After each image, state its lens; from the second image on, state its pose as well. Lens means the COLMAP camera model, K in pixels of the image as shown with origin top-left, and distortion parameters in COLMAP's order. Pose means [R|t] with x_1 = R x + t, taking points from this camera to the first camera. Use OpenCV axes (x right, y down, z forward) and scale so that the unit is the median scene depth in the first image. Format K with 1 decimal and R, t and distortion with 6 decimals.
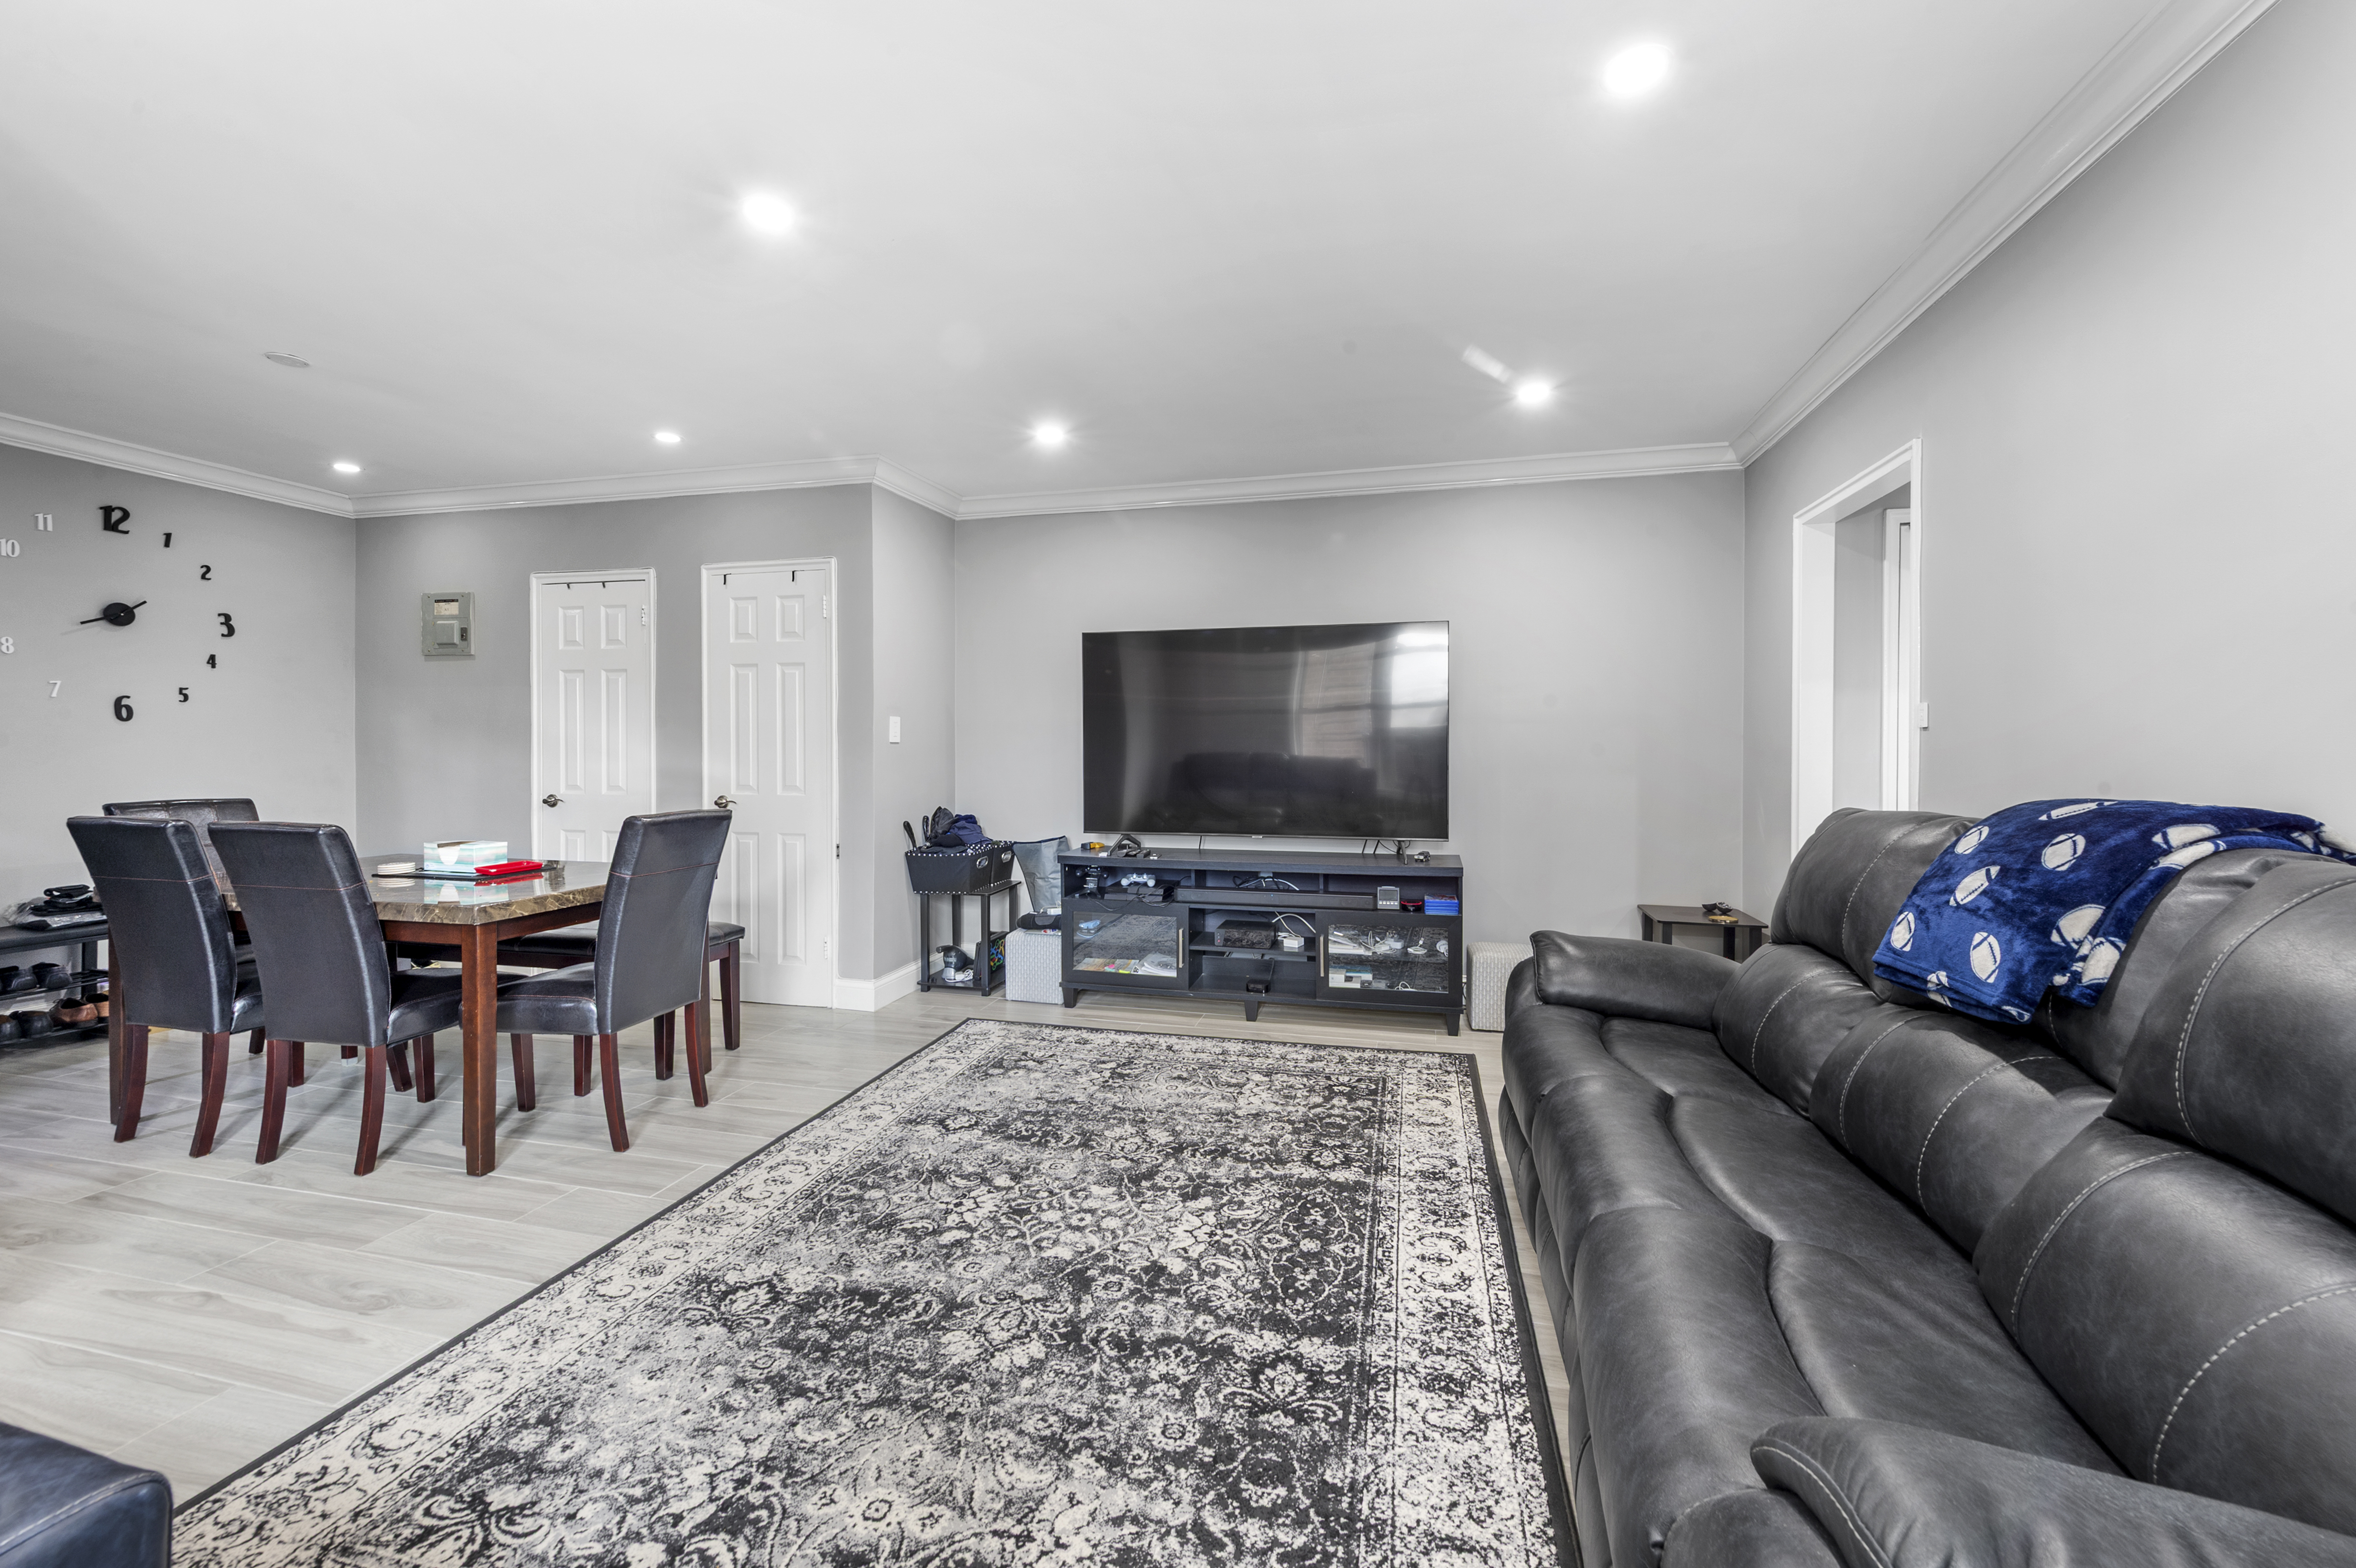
lens RADIAL K [[922.1, 0, 1187.3], [0, 922.1, 750.8], [0, 0, 1]] dist [0.020869, -0.007390]
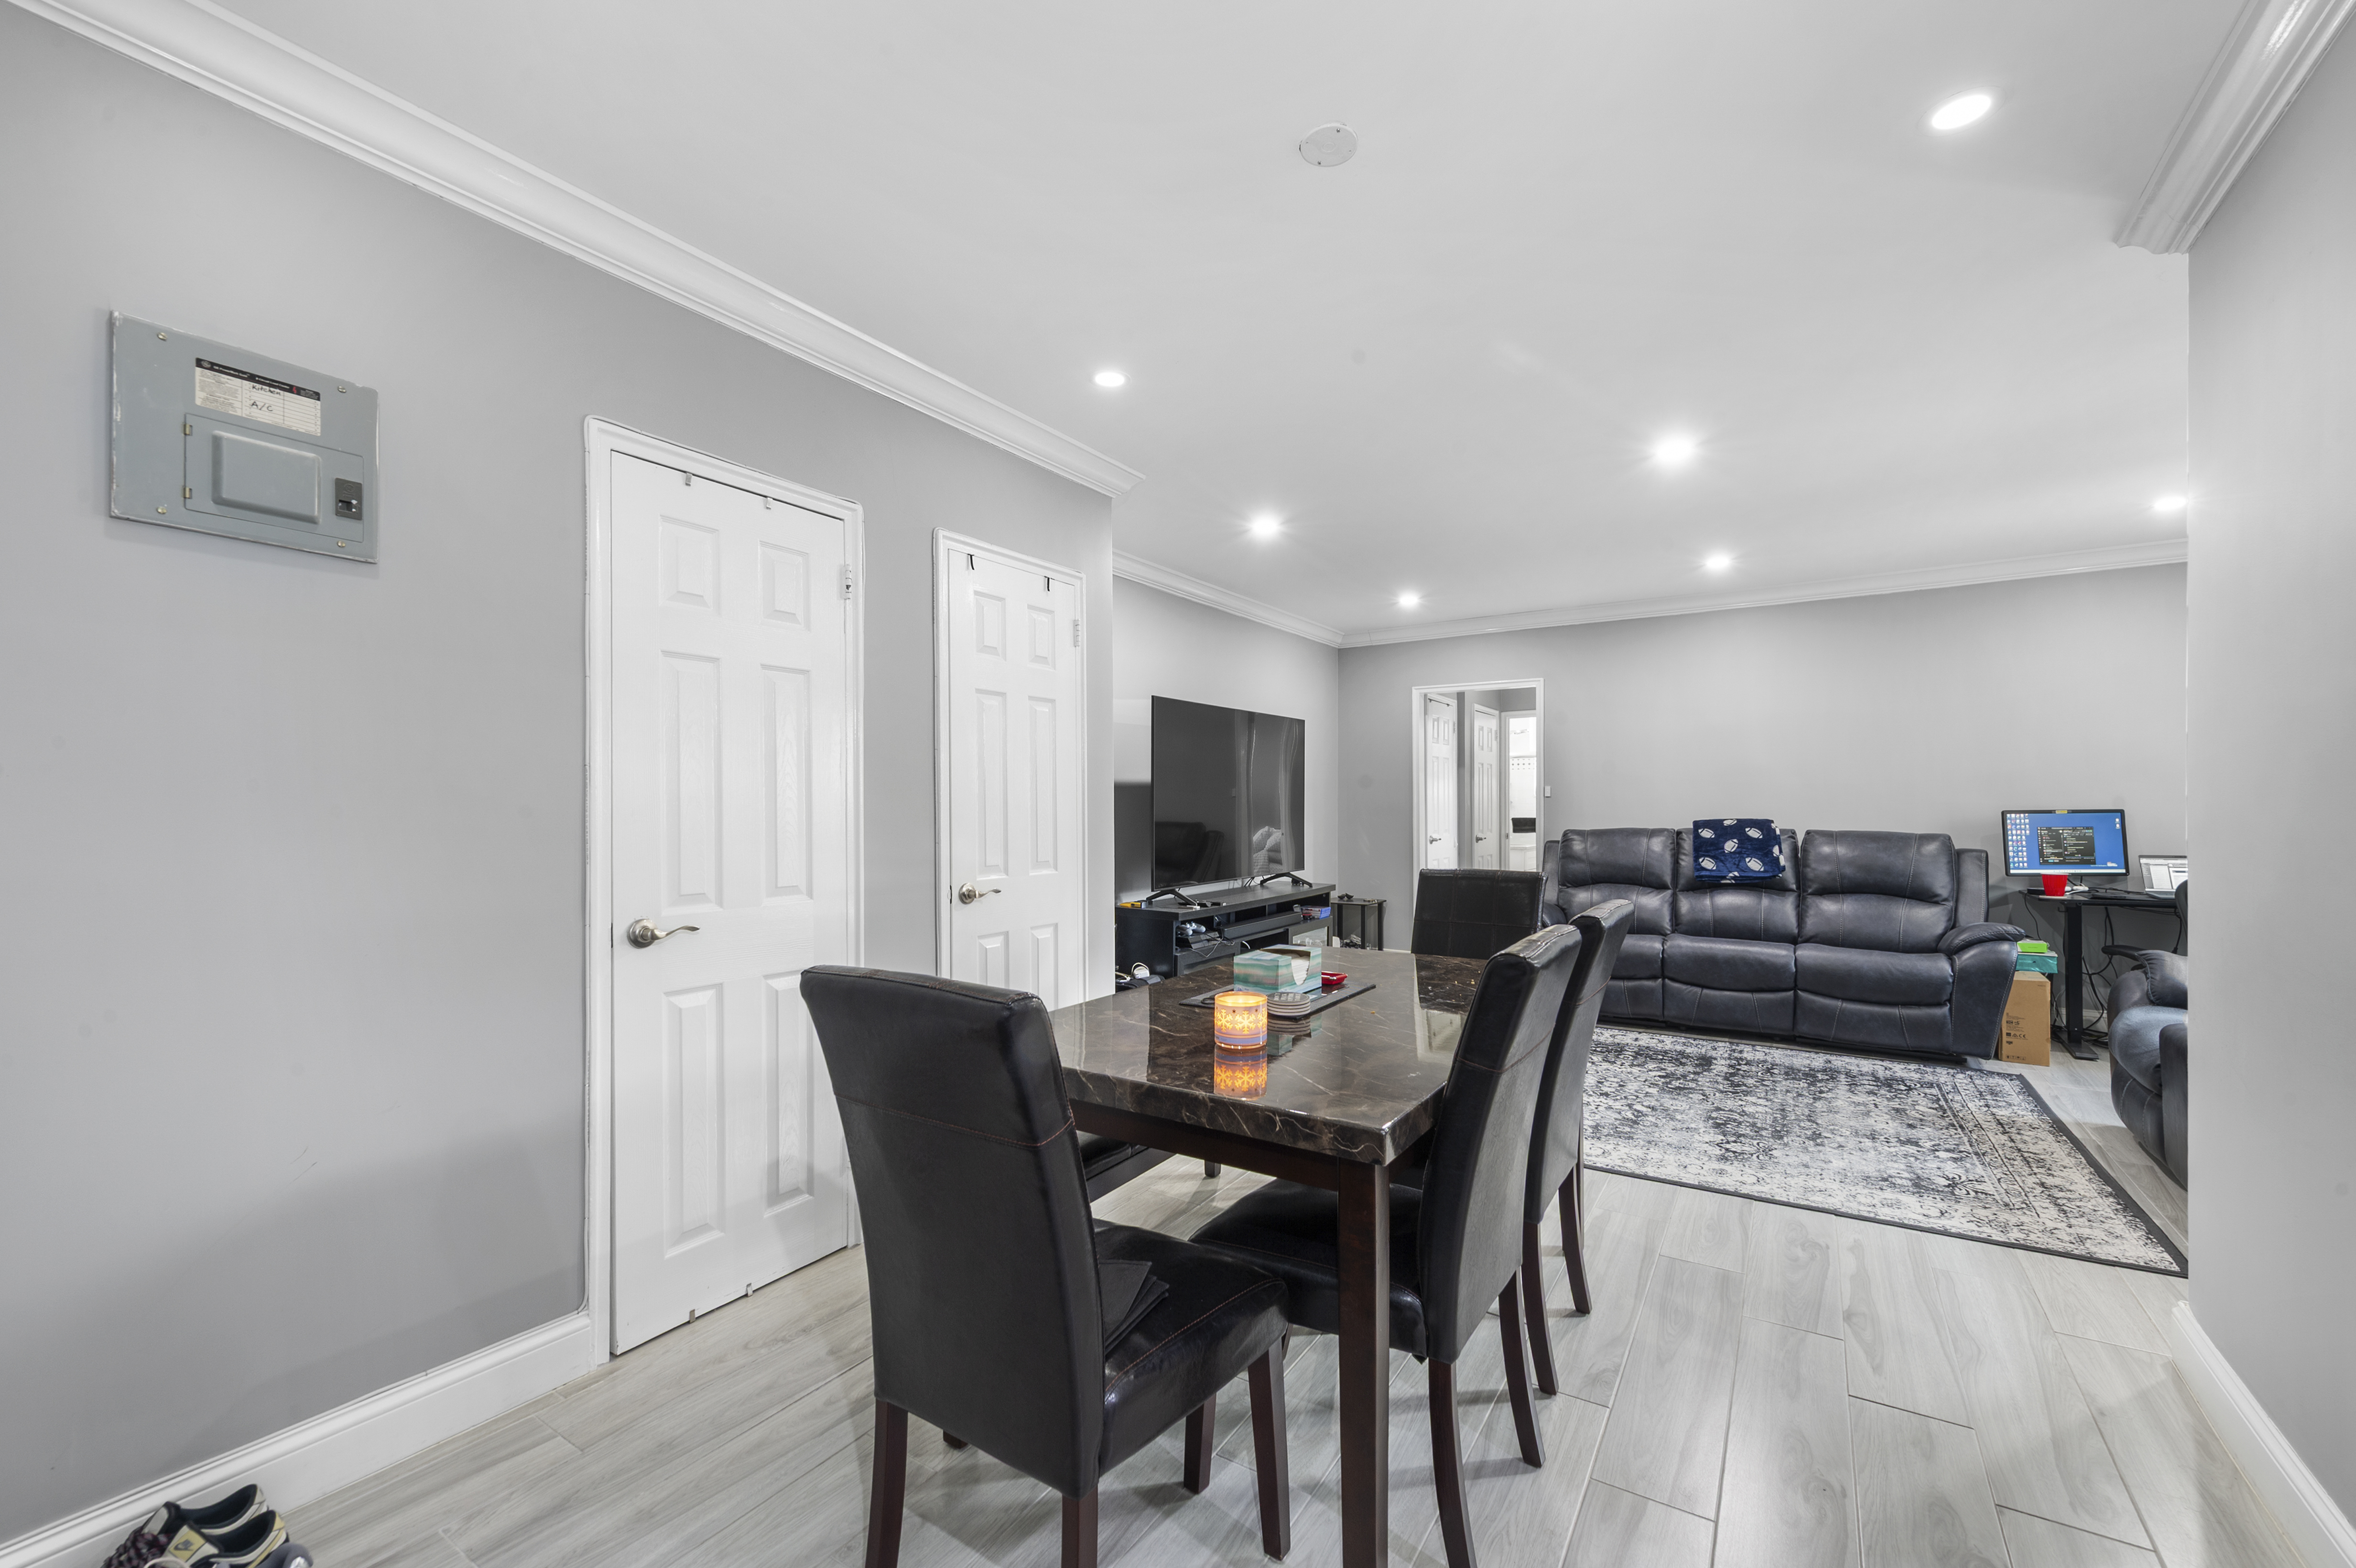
lens RADIAL K [[934.8, 0, 1183.6], [0, 934.8, 795.1], [0, 0, 1]] dist [0.023528, -0.008060]
pose [[0.334025, 0.004328, 0.942554, -2.300157], [0.008525, 0.999935, -0.007613, -0.018678], [-0.942526, 0.010578, 0.333966, 1.330565]]
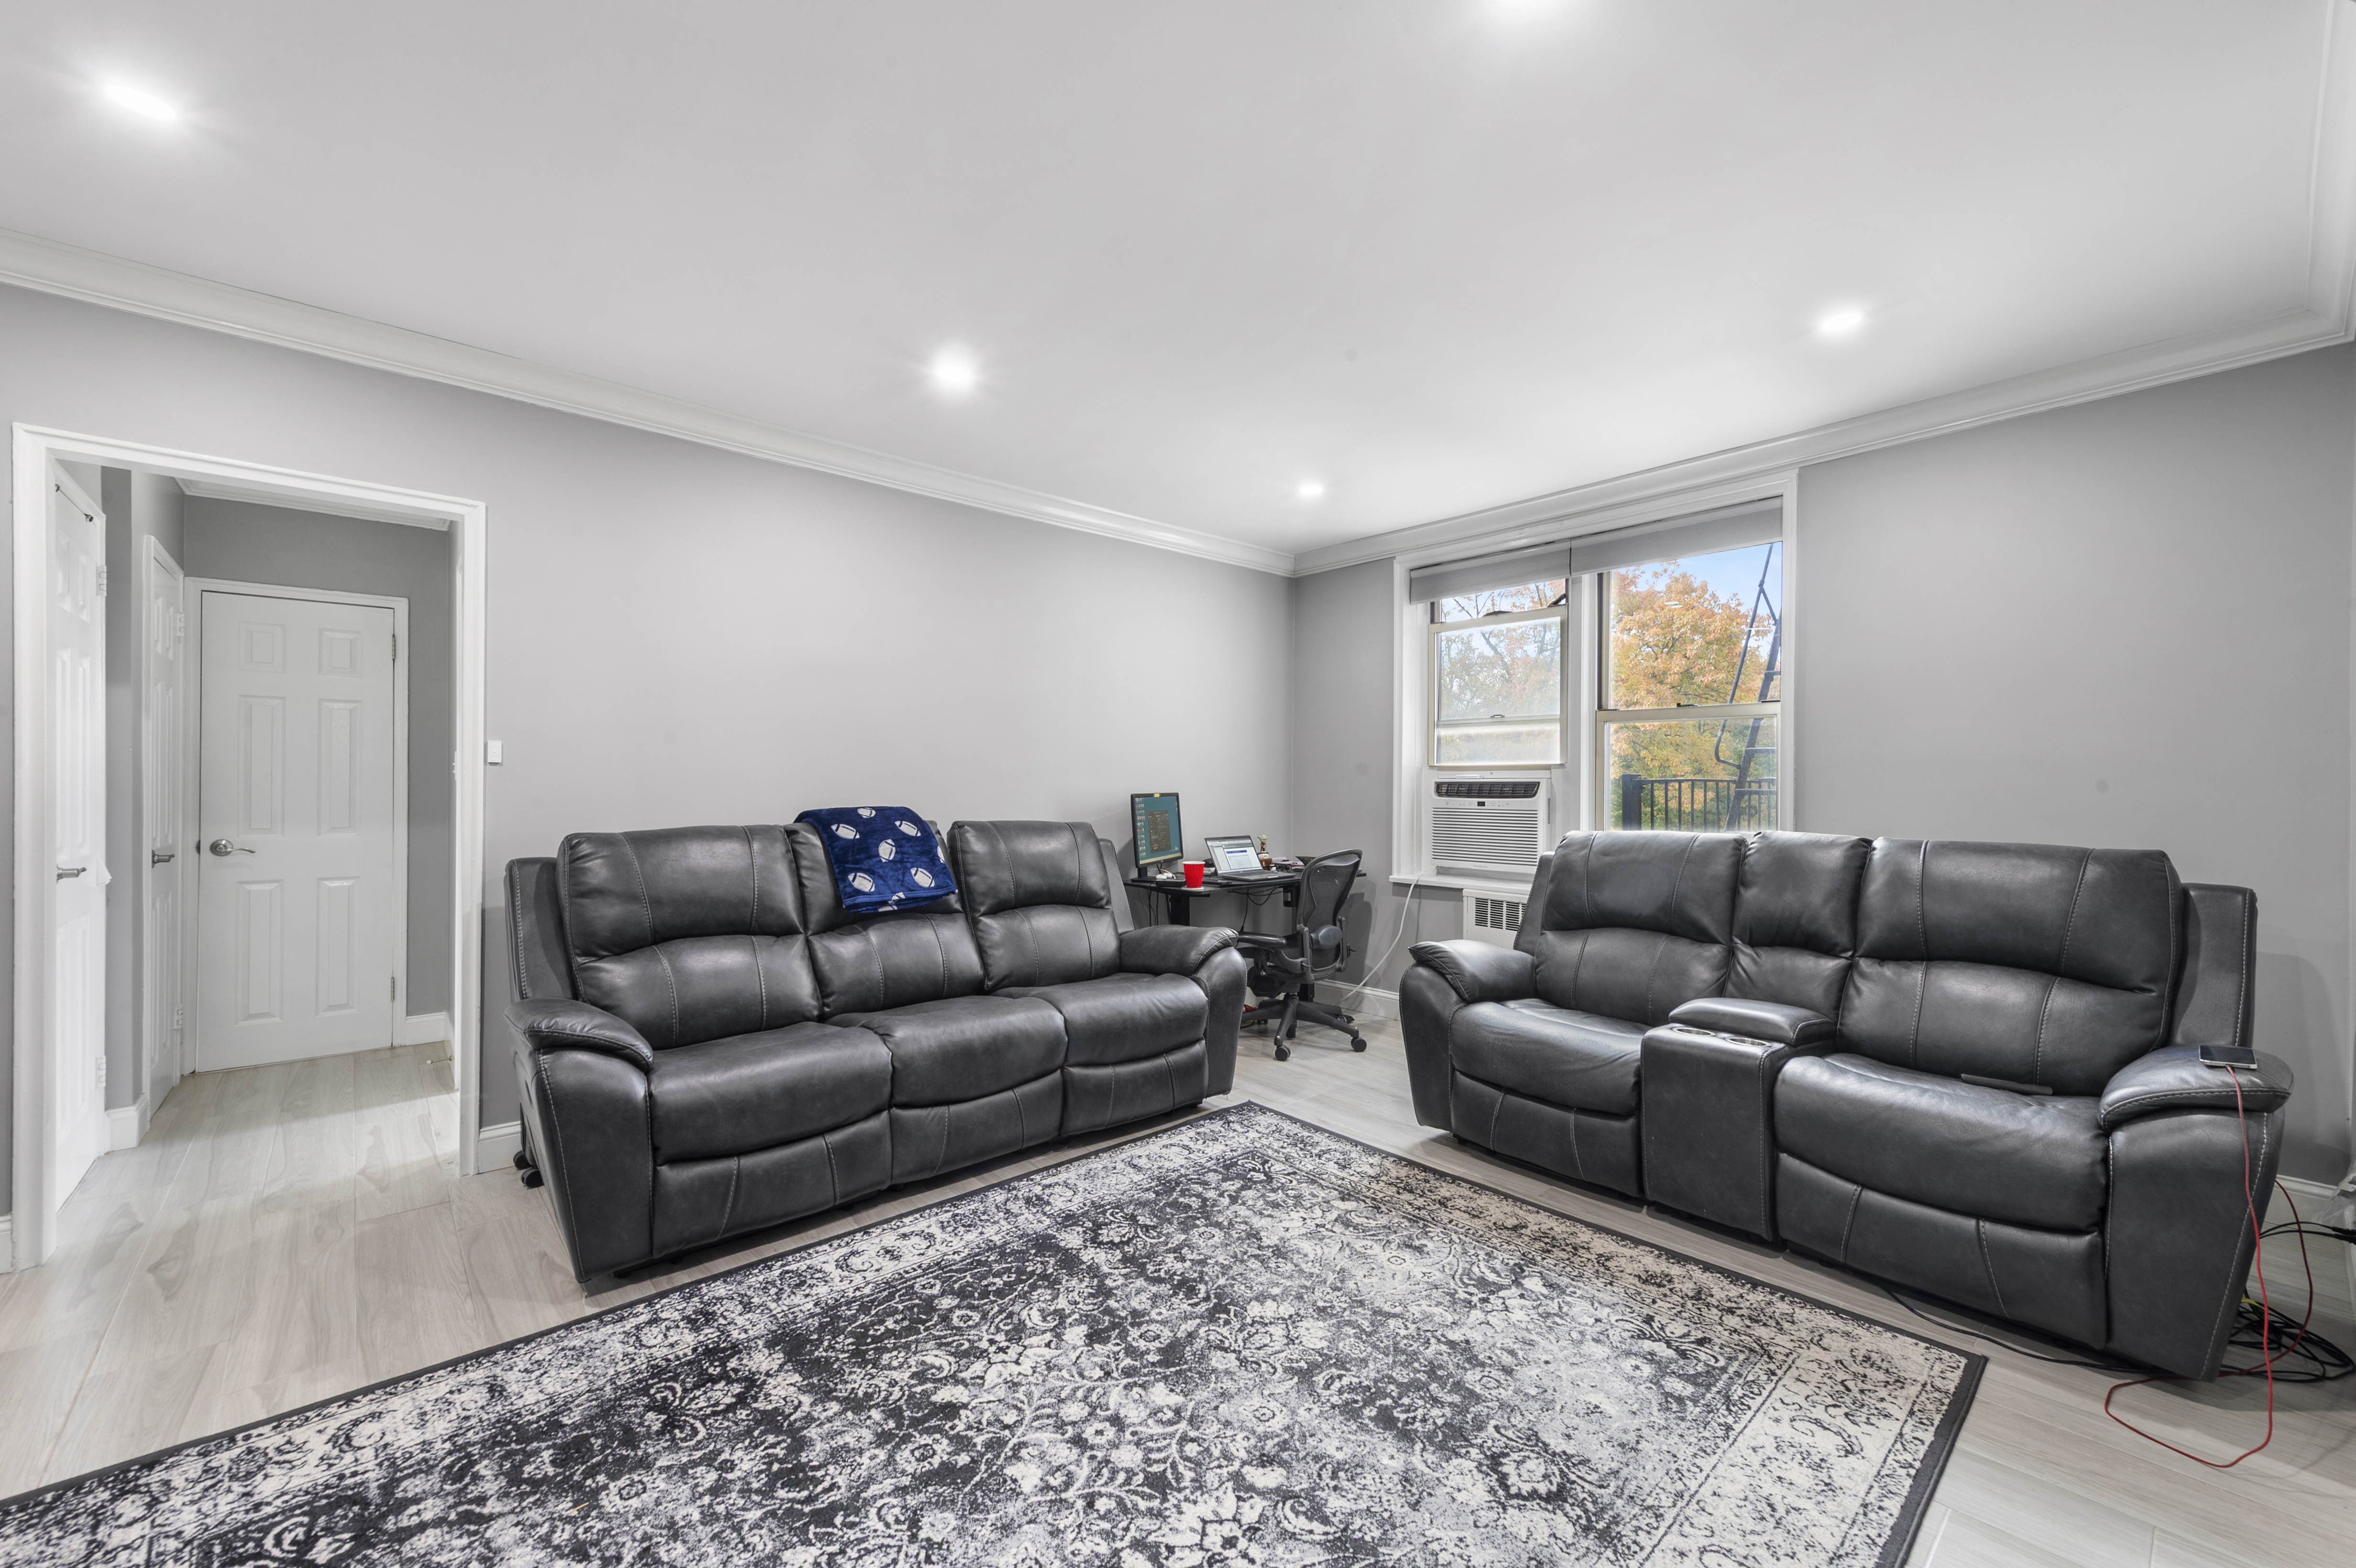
lens RADIAL K [[934.9, 0, 1183.6], [0, 934.9, 795.1], [0, 0, 1]] dist [0.023528, -0.008060]
pose [[-0.820750, -0.013545, 0.571126, -0.673332], [-0.006523, 0.999876, 0.014339, -0.006972], [-0.571250, 0.008043, -0.820737, 1.802716]]
